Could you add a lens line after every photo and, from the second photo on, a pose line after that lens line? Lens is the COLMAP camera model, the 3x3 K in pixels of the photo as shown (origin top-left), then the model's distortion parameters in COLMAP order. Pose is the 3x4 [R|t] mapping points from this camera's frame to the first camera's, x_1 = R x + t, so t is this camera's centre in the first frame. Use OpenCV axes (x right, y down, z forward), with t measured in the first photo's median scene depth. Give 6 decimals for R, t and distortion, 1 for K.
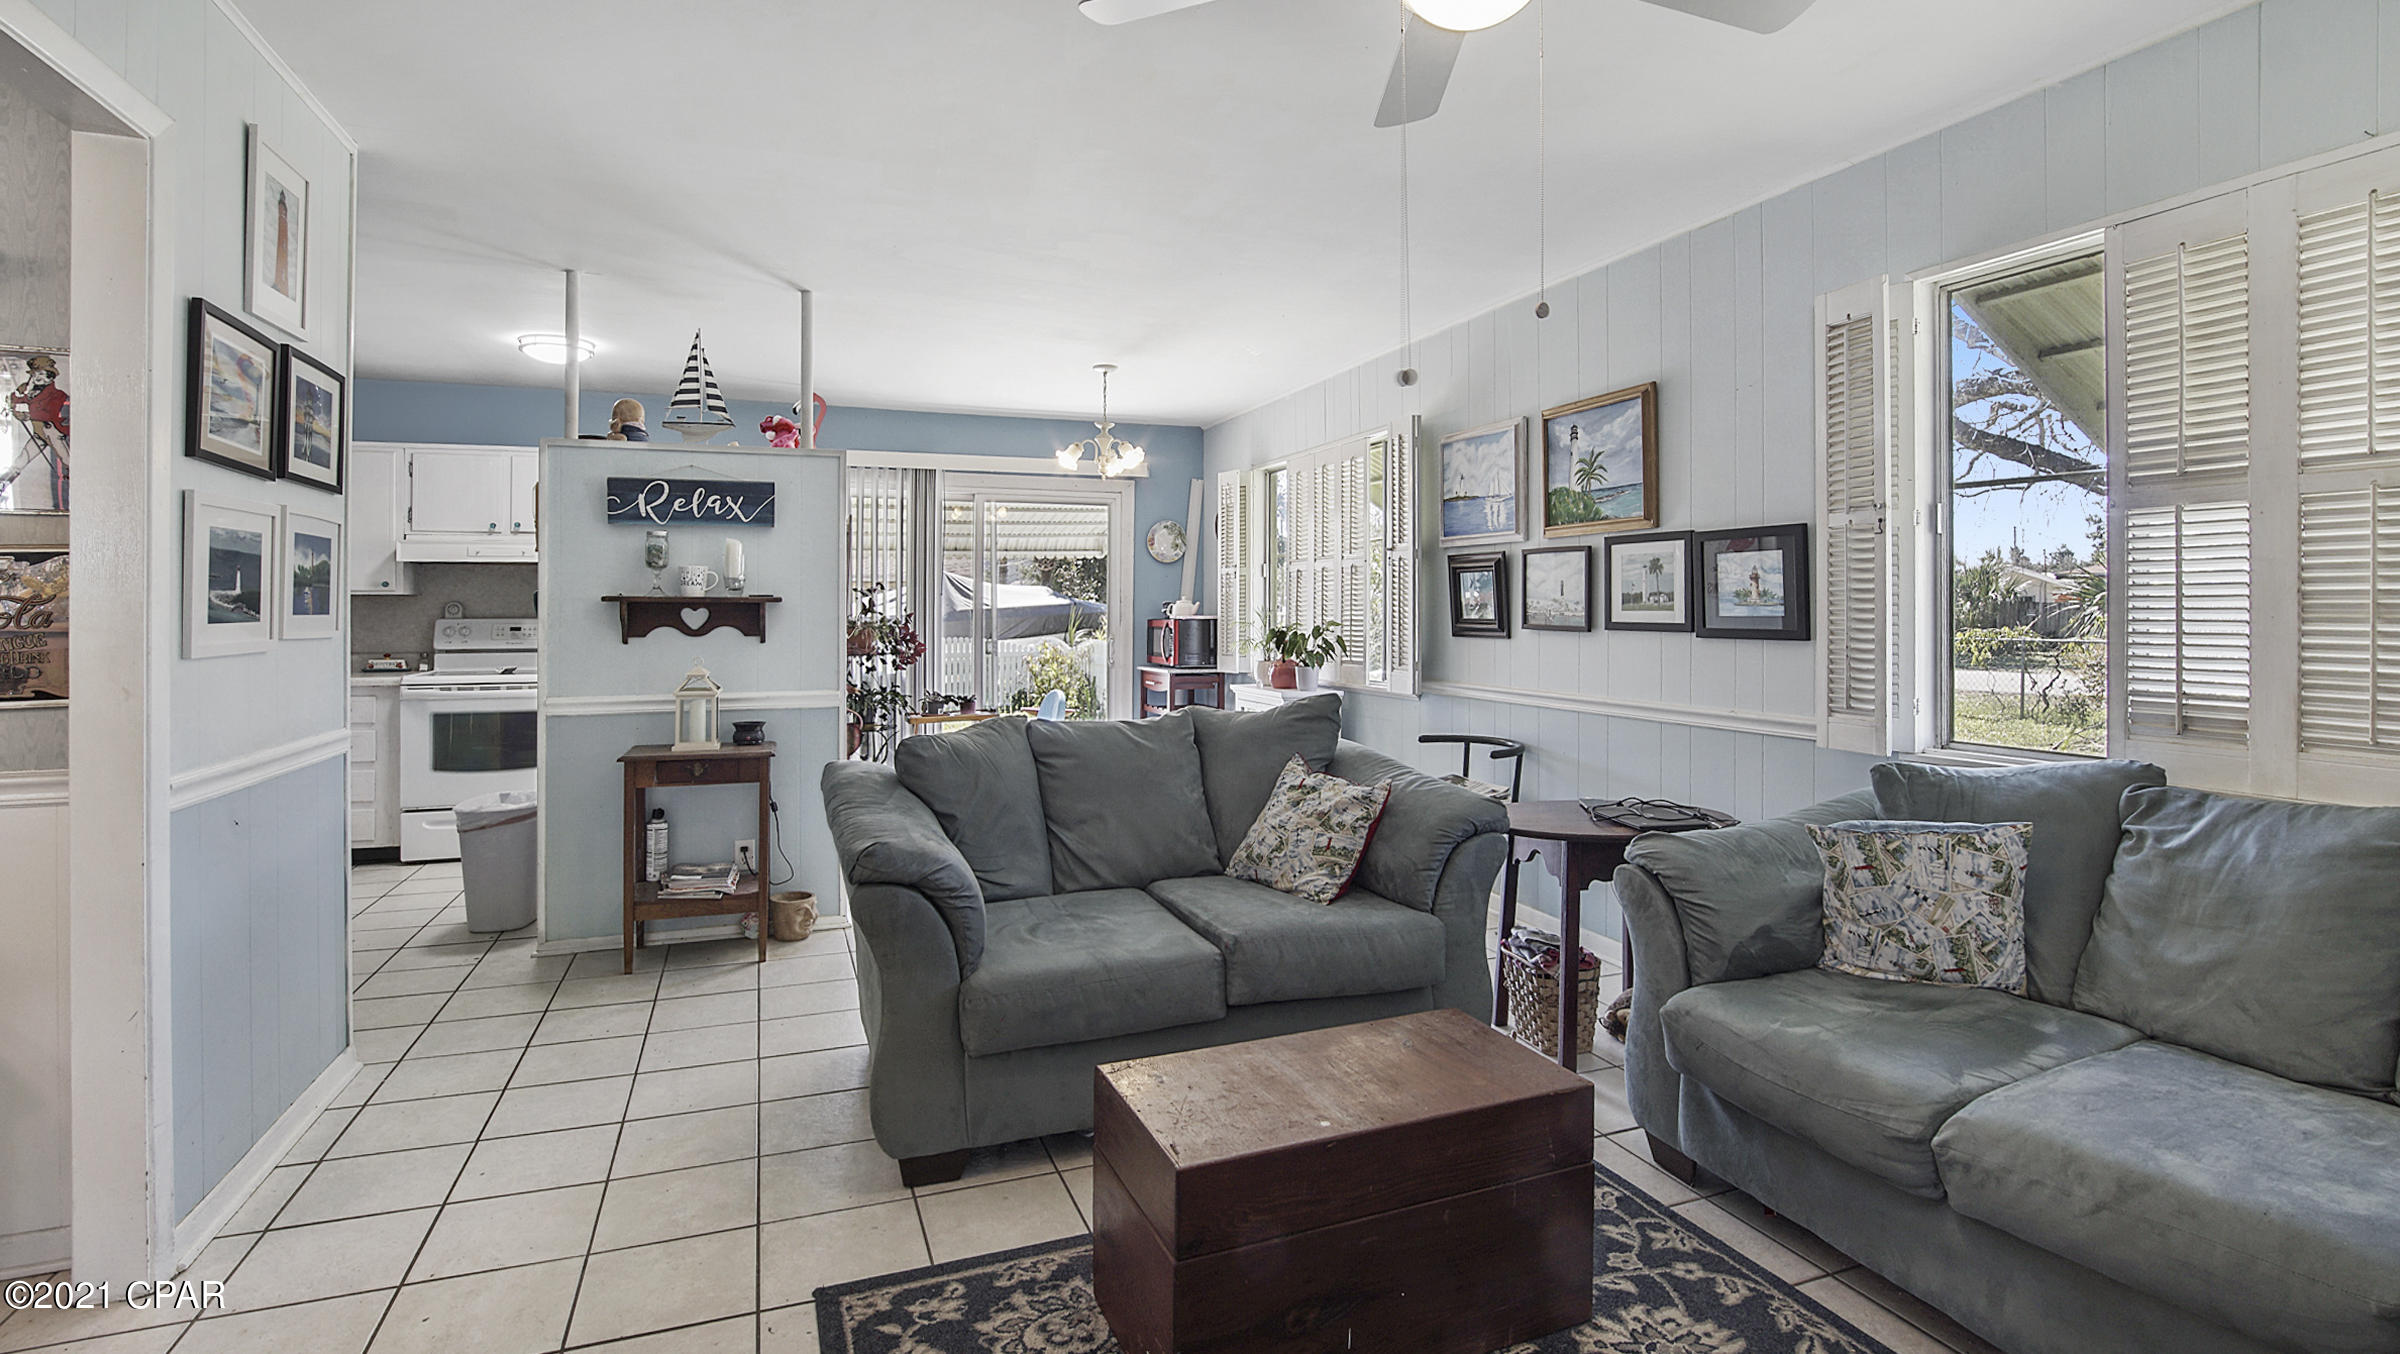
lens RADIAL K [[1152.9, 0, 1199.6], [0, 1152.9, 624.5], [0, 0, 1]] dist [0.000019, -0.000003]
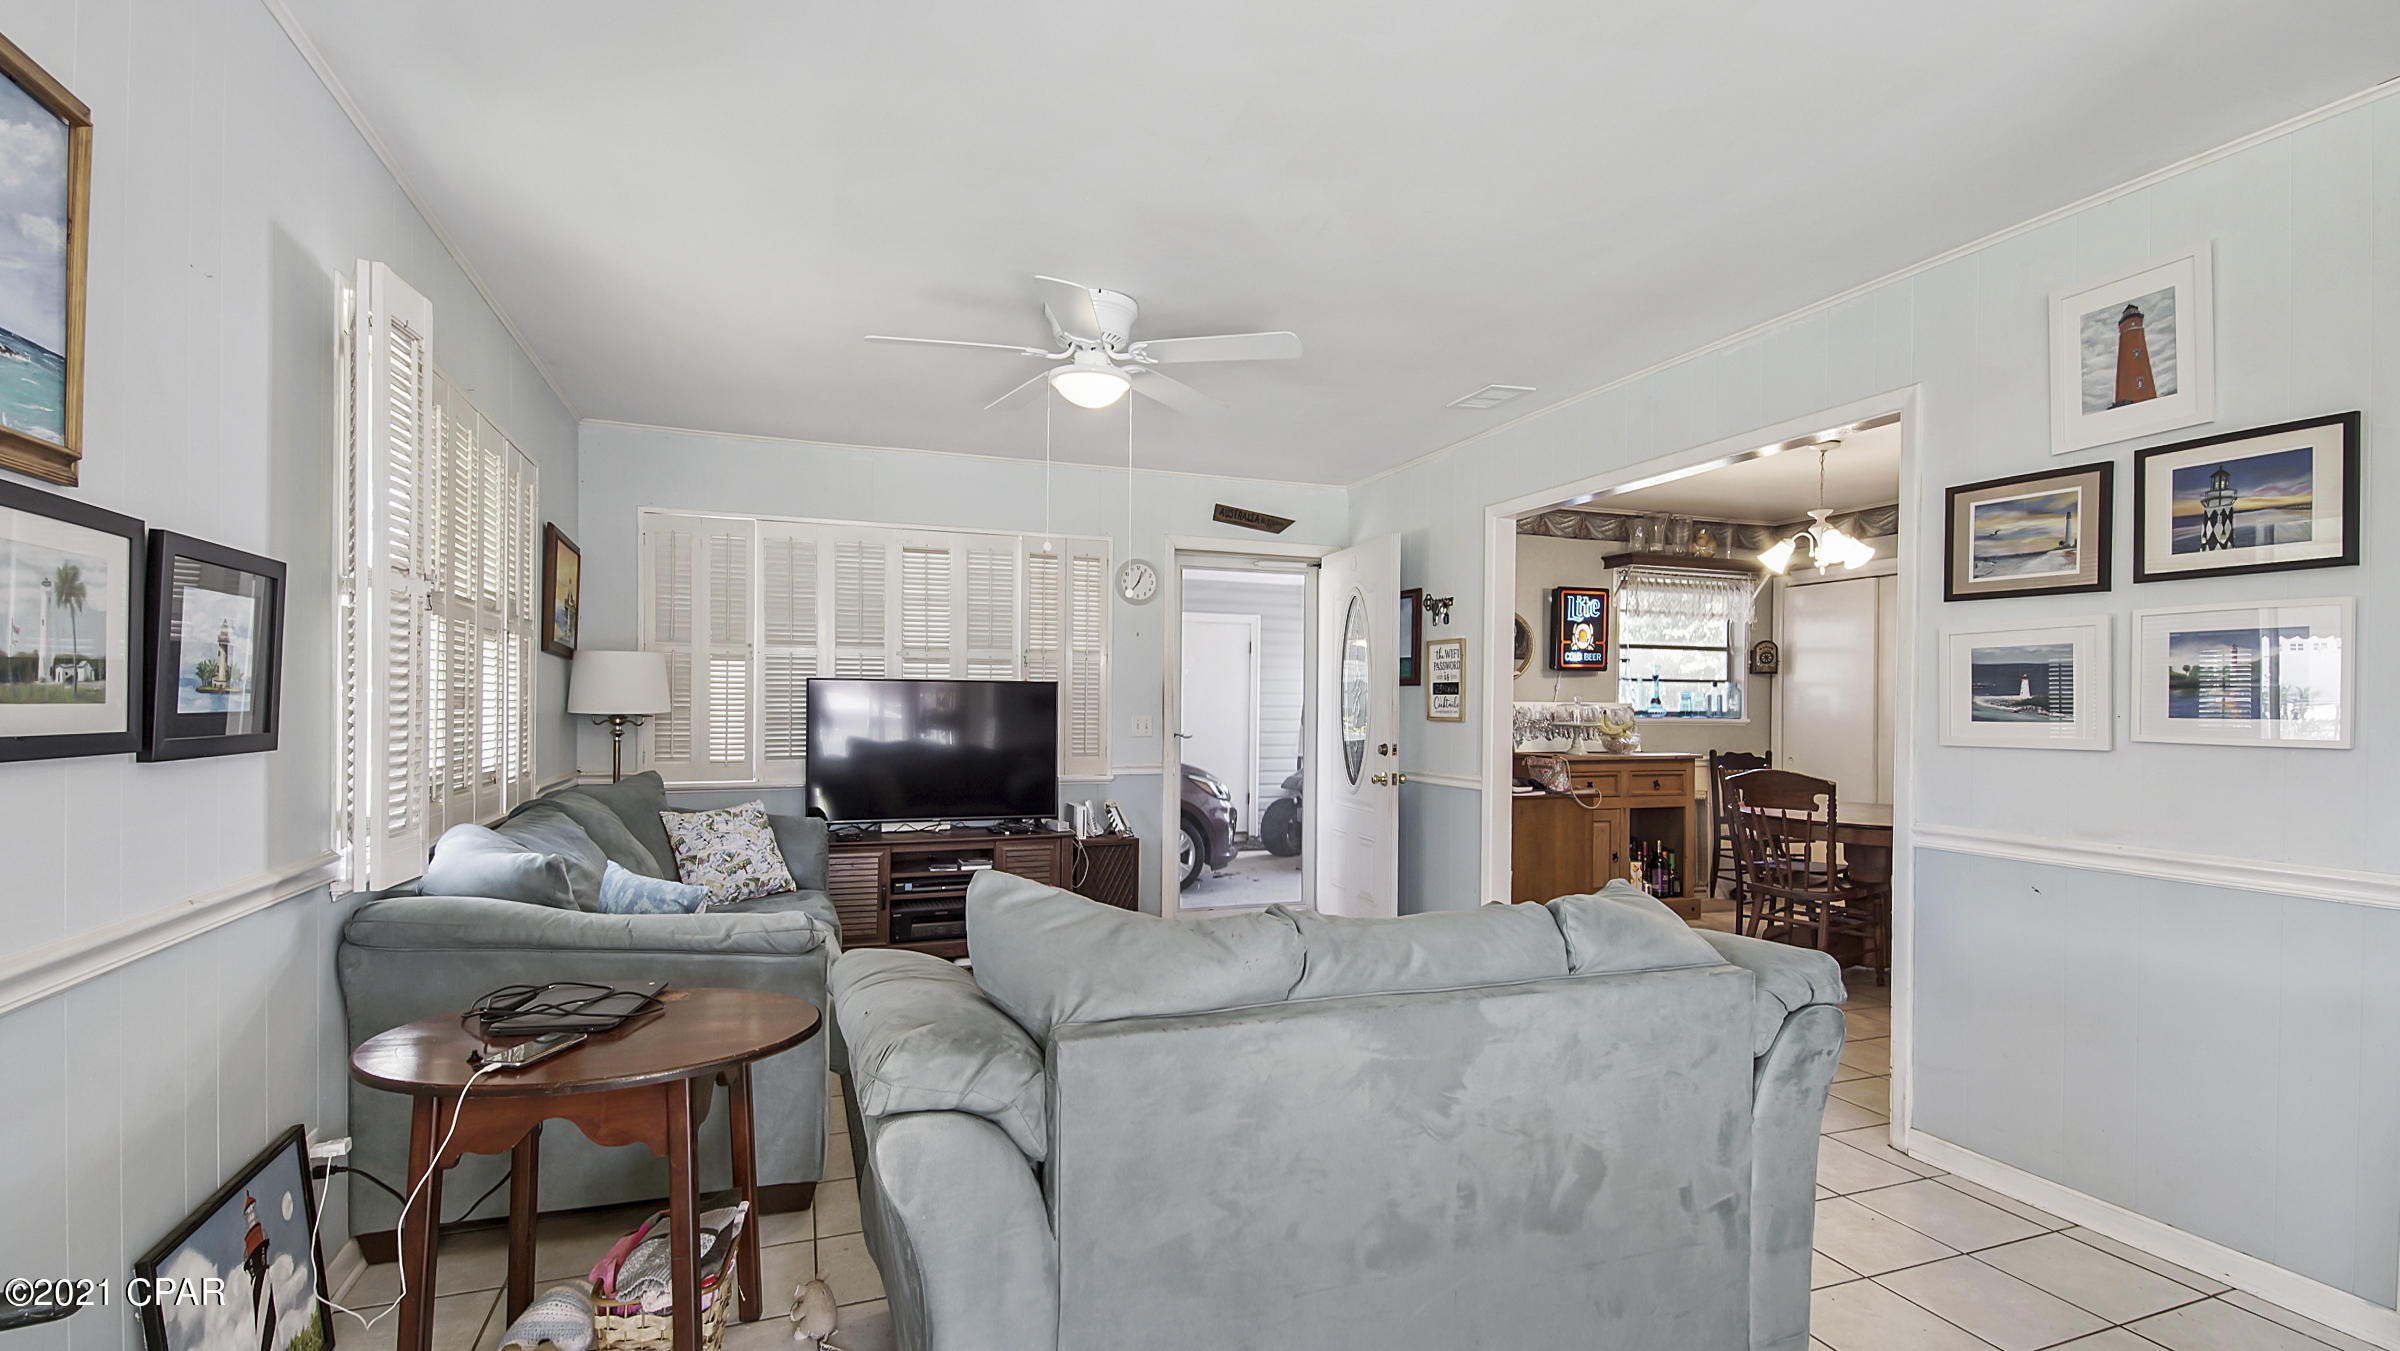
lens RADIAL K [[1110.0, 0, 1200.0], [0, 1110.0, 675.5], [0, 0, 1]] dist [0.000005, -0.000007]
pose [[-0.999981, -0.005546, 0.002759, 0.017905], [-0.005581, 0.999901, -0.012917, -0.019699], [-0.002687, -0.012932, -0.999913, 1.446248]]
